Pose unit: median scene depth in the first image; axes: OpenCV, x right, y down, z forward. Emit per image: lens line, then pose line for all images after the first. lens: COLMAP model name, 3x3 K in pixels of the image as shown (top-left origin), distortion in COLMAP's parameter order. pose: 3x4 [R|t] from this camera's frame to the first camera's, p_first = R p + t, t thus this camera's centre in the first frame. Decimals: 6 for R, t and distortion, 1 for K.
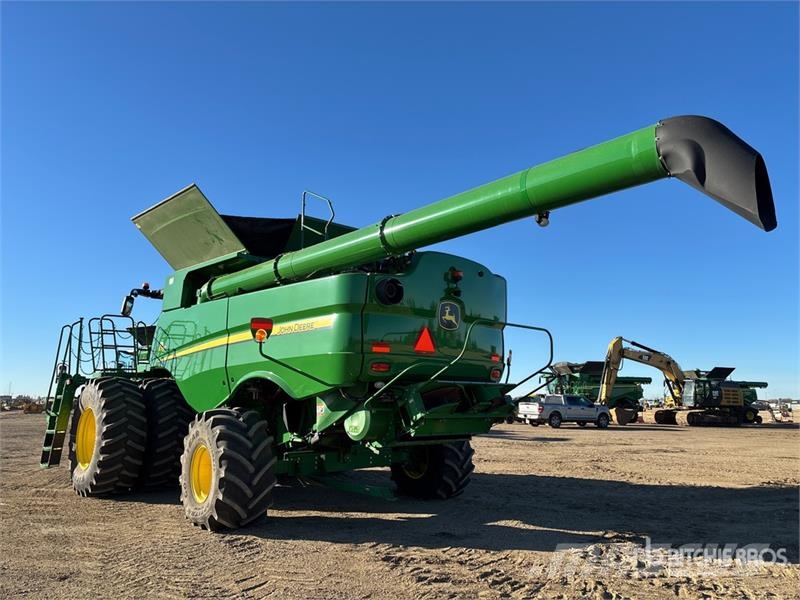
lens RADIAL K [[597.3, 0, 399.0], [0, 597.3, 300.4], [0, 0, 1]] dist [0.035802, -0.036914]
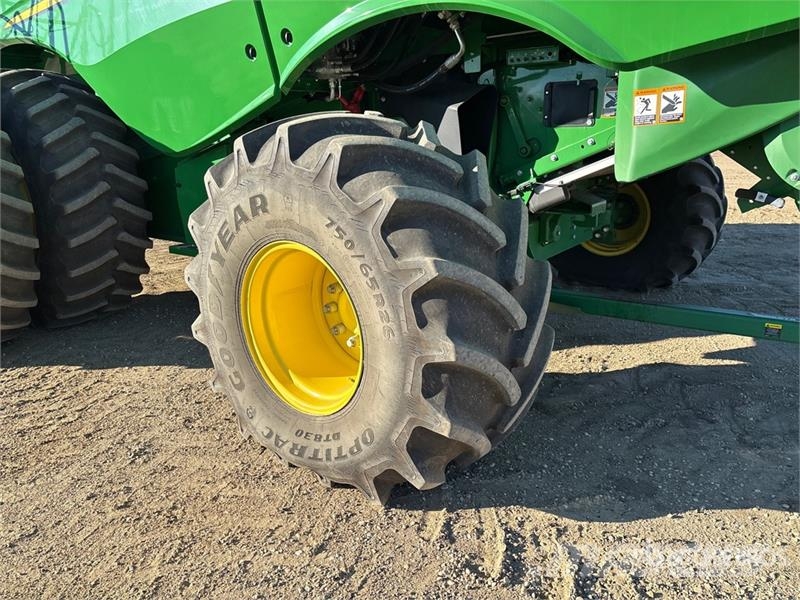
lens RADIAL K [[597.3, 0, 400.5], [0, 597.3, 299.7], [0, 0, 1]] dist [0.035802, -0.036914]
pose [[0.976938, -0.091627, 0.192866, -0.330656], [0.004086, 0.911105, 0.412155, 0.144650], [-0.213485, -0.401862, 0.890467, 0.708695]]
